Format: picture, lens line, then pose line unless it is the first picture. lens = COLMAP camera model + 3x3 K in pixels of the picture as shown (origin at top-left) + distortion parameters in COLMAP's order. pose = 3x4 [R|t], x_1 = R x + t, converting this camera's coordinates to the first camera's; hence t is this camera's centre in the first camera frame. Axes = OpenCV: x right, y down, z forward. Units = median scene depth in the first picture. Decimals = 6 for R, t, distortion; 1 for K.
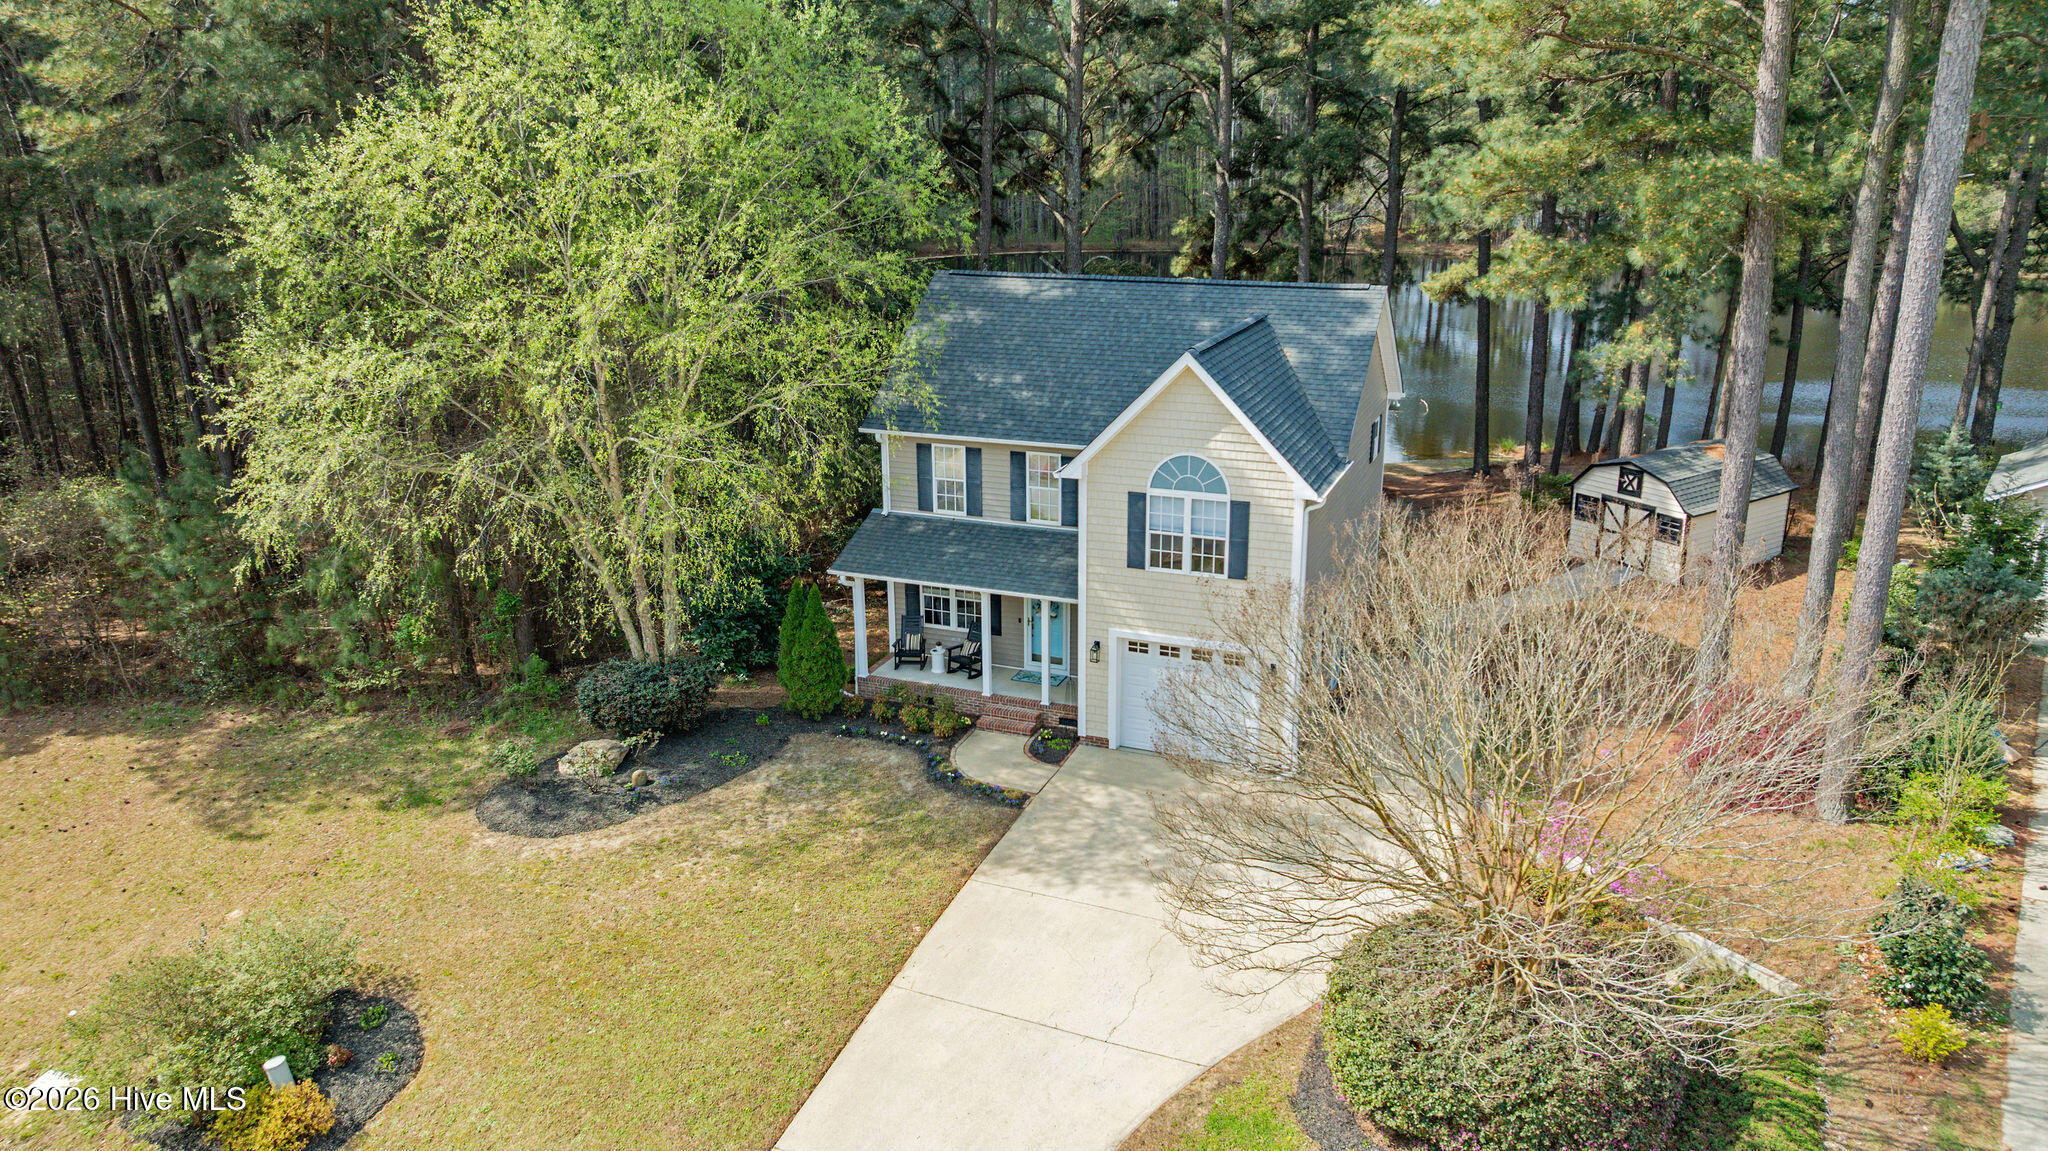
lens RADIAL K [[1447.8, 0, 1024.0], [0, 1447.8, 575.5], [0, 0, 1]] dist [-0.009179, 0.006679]
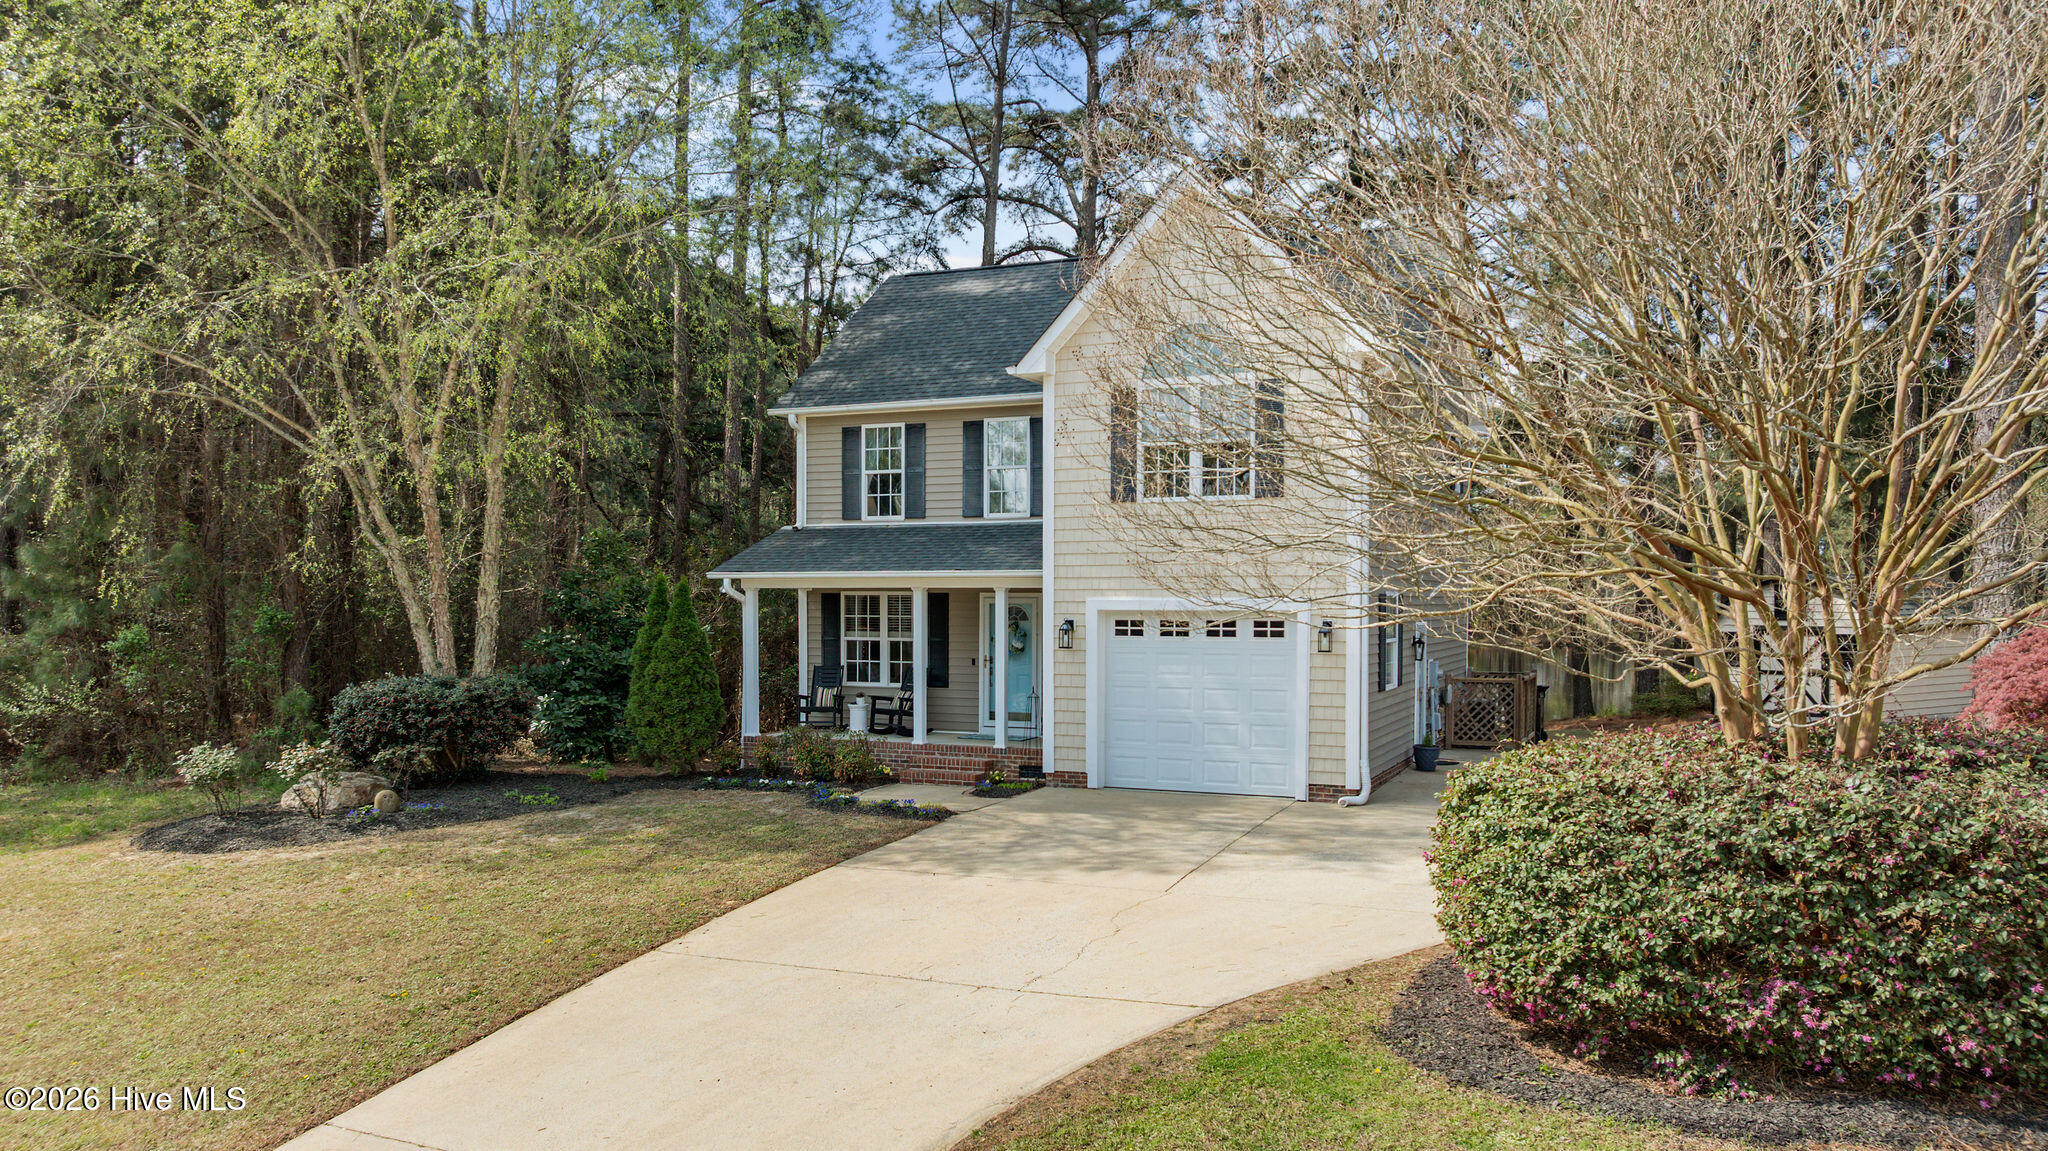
lens RADIAL K [[1494.6, 0, 1024.6], [0, 1494.6, 612.8], [0, 0, 1]] dist [-0.022491, 0.041475]
pose [[0.999254, 0.009609, -0.037395, 0.055609], [-0.020201, 0.955506, -0.294278, 0.251195], [0.032903, 0.294814, 0.954988, 0.318499]]
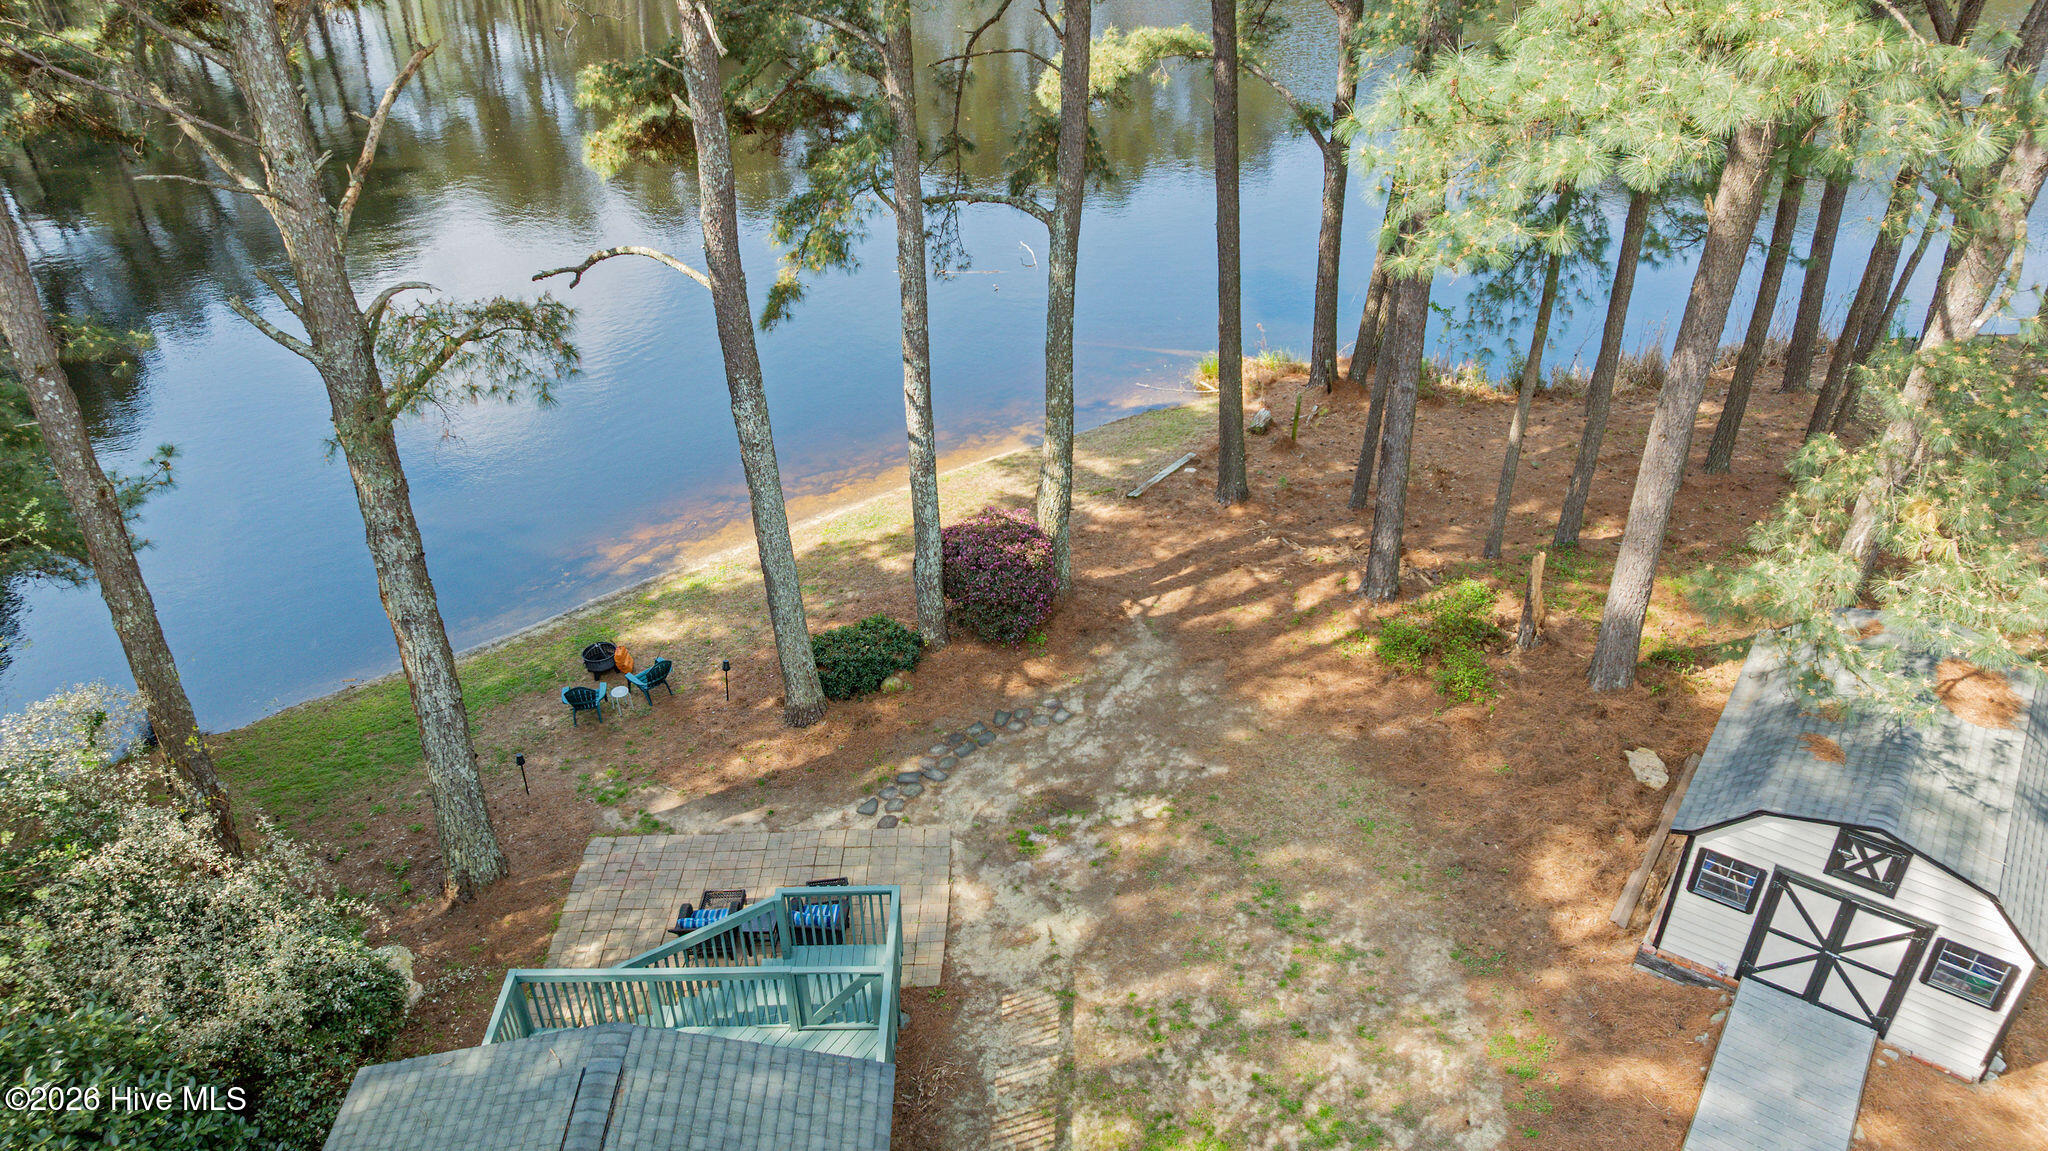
lens RADIAL K [[1447.8, 0, 1024.0], [0, 1447.8, 575.5], [0, 0, 1]] dist [-0.009179, 0.006679]
pose [[0.923215, -0.206680, 0.323973, 0.106914], [0.116799, 0.954085, 0.275824, -0.395014], [-0.366105, -0.216805, 0.904966, 1.007978]]
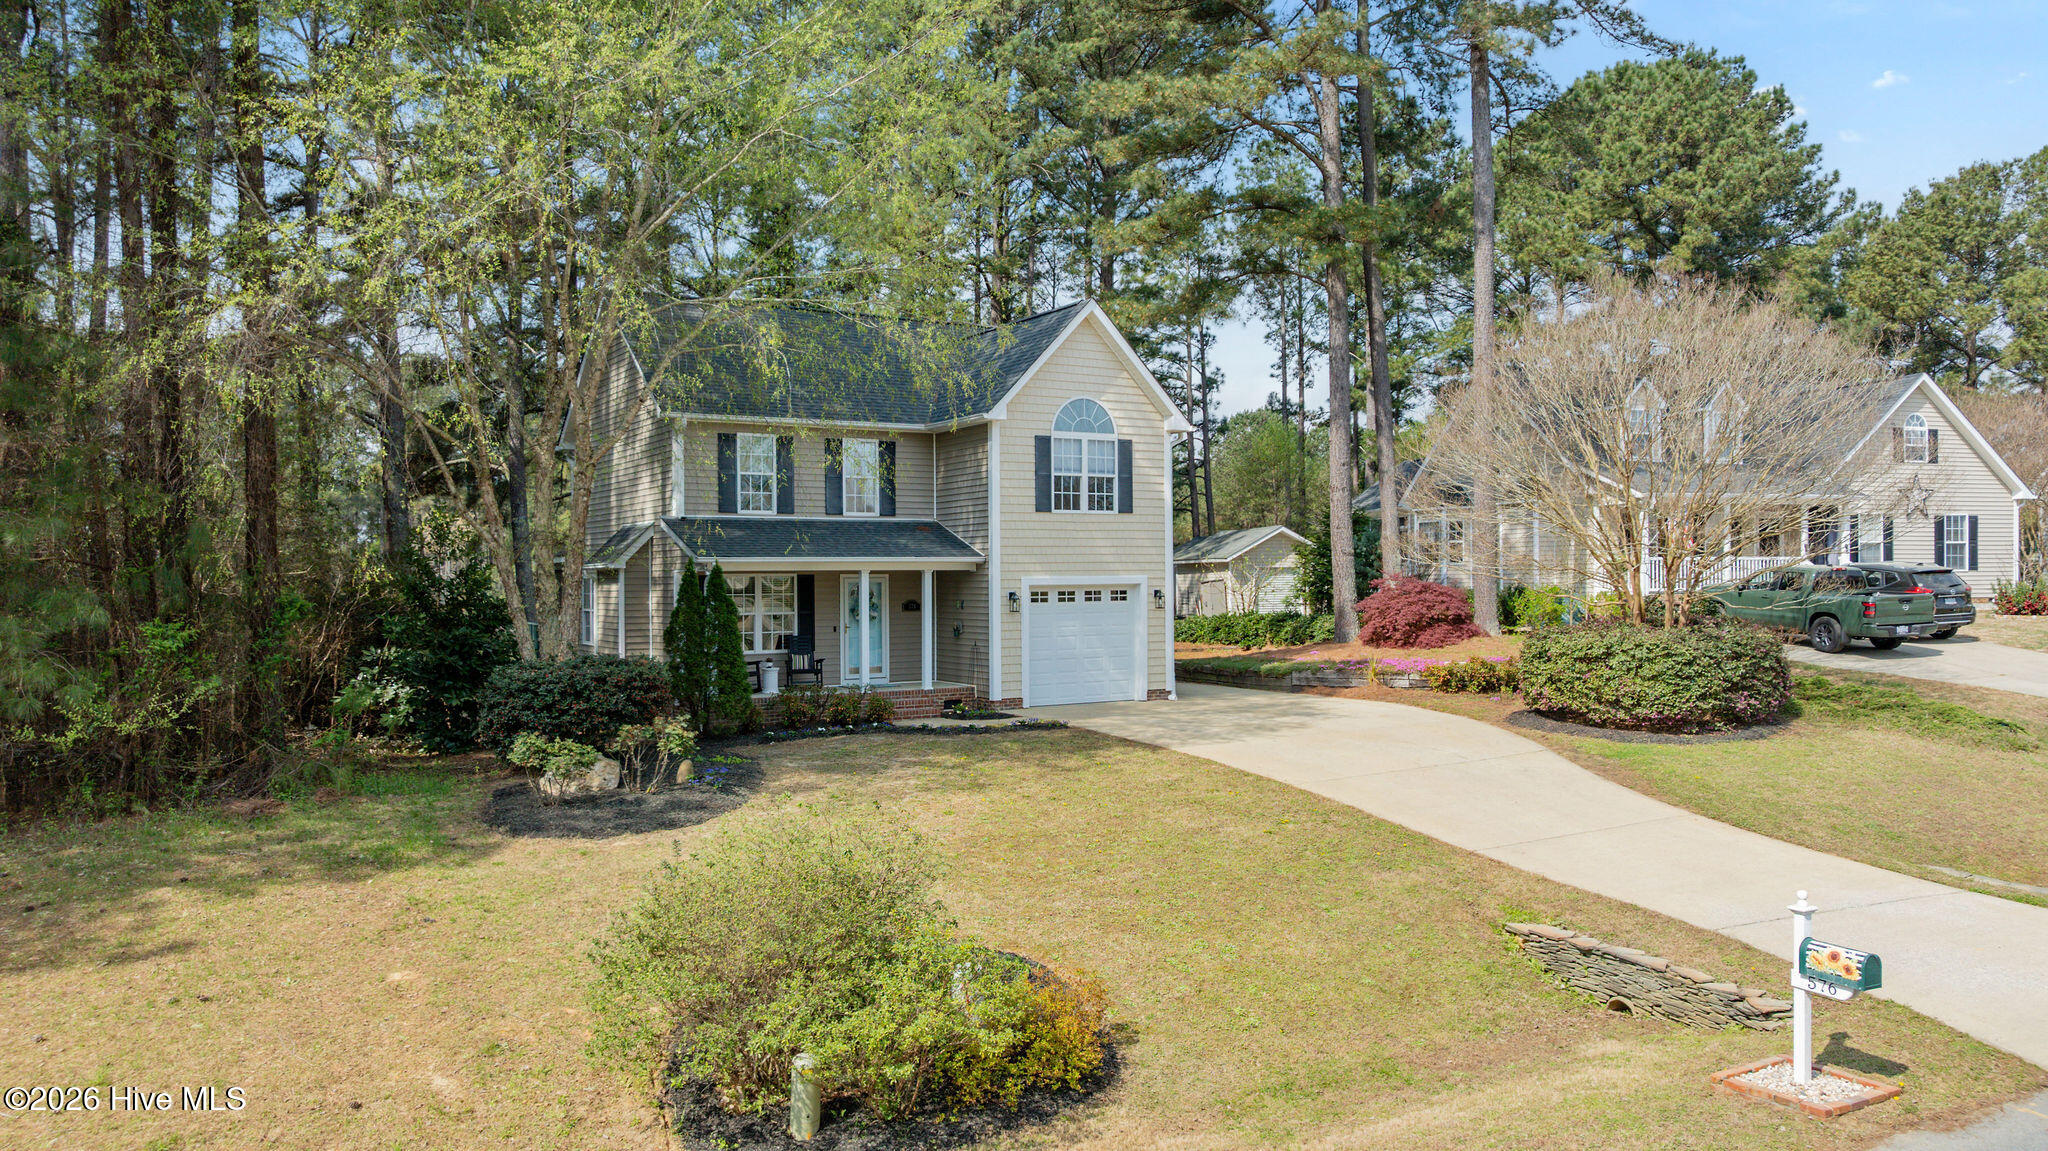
lens RADIAL K [[1465.5, 0, 1024.0], [0, 1465.5, 575.5], [0, 0, 1]] dist [0.002469, 0.001679]
pose [[0.589173, 0.003656, 0.807999, -0.752623], [0.248333, 0.950771, -0.185380, 0.221845], [-0.768899, 0.309873, 0.559261, 0.428553]]
